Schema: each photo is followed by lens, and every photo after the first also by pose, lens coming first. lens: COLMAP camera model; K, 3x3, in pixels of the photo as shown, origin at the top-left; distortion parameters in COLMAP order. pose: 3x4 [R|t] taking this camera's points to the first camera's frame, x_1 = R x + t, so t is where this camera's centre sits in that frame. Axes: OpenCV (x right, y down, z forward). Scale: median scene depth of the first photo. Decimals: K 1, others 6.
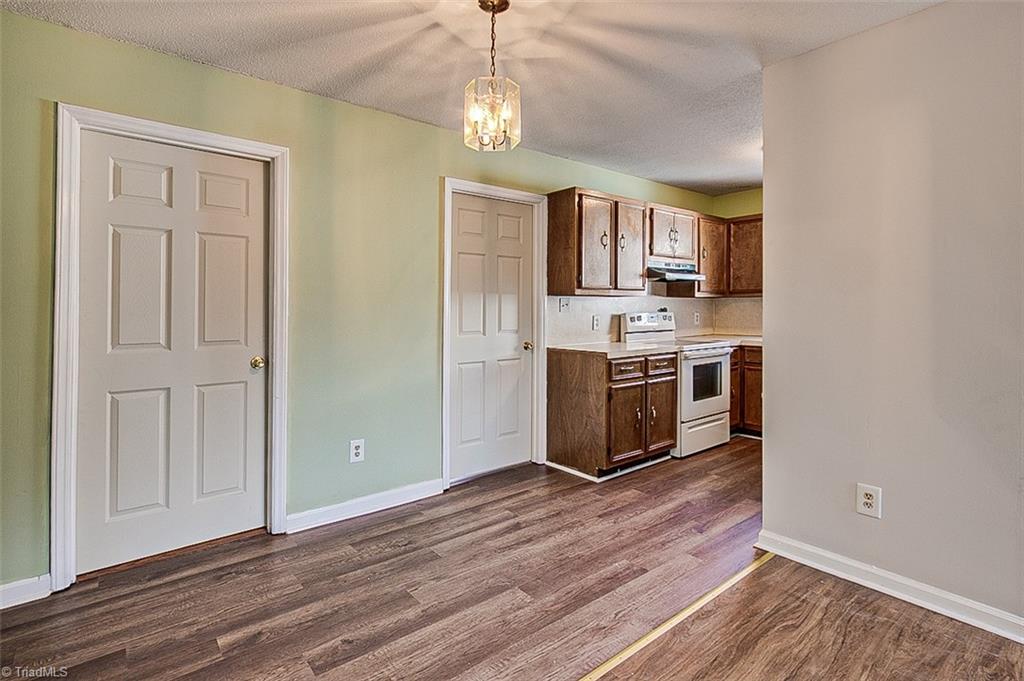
lens RADIAL K [[500.9, 0, 501.4], [0, 500.9, 309.2], [0, 0, 1]] dist [-0.001144, 0.000459]
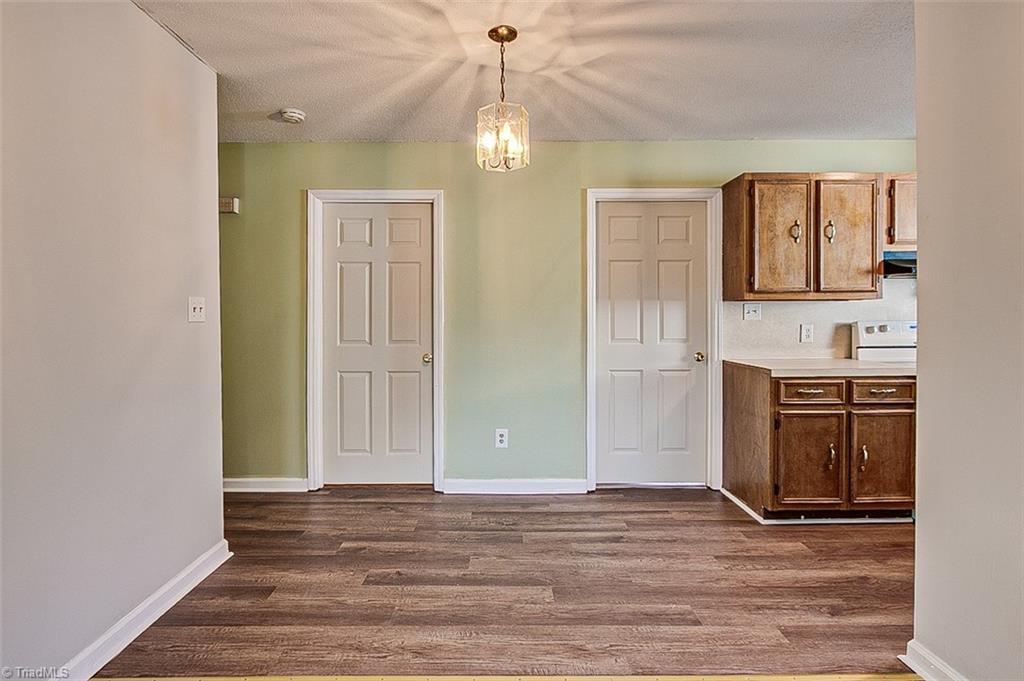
lens RADIAL K [[483.3, 0, 493.3], [0, 483.3, 320.7], [0, 0, 1]] dist [-0.010728, 0.000629]
pose [[0.780068, 0.004679, -0.625677, 0.355161], [0.001583, 0.999954, 0.009452, -0.001738], [0.625693, -0.008364, 0.780025, 0.098919]]
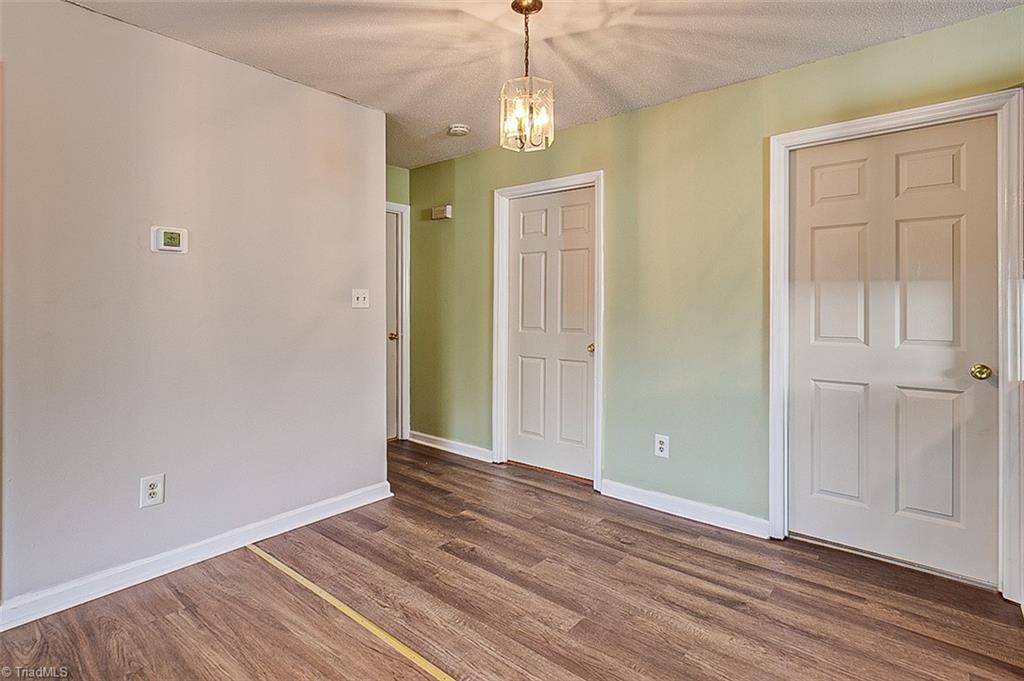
lens RADIAL K [[498.2, 0, 512.5], [0, 498.2, 304.5], [0, 0, 1]] dist [-0.001252, 0.000486]
pose [[0.207713, 0.000872, -0.978189, 0.557970], [-0.000859, 0.999999, 0.000709, -0.001952], [0.978189, 0.000693, 0.207714, 0.441827]]
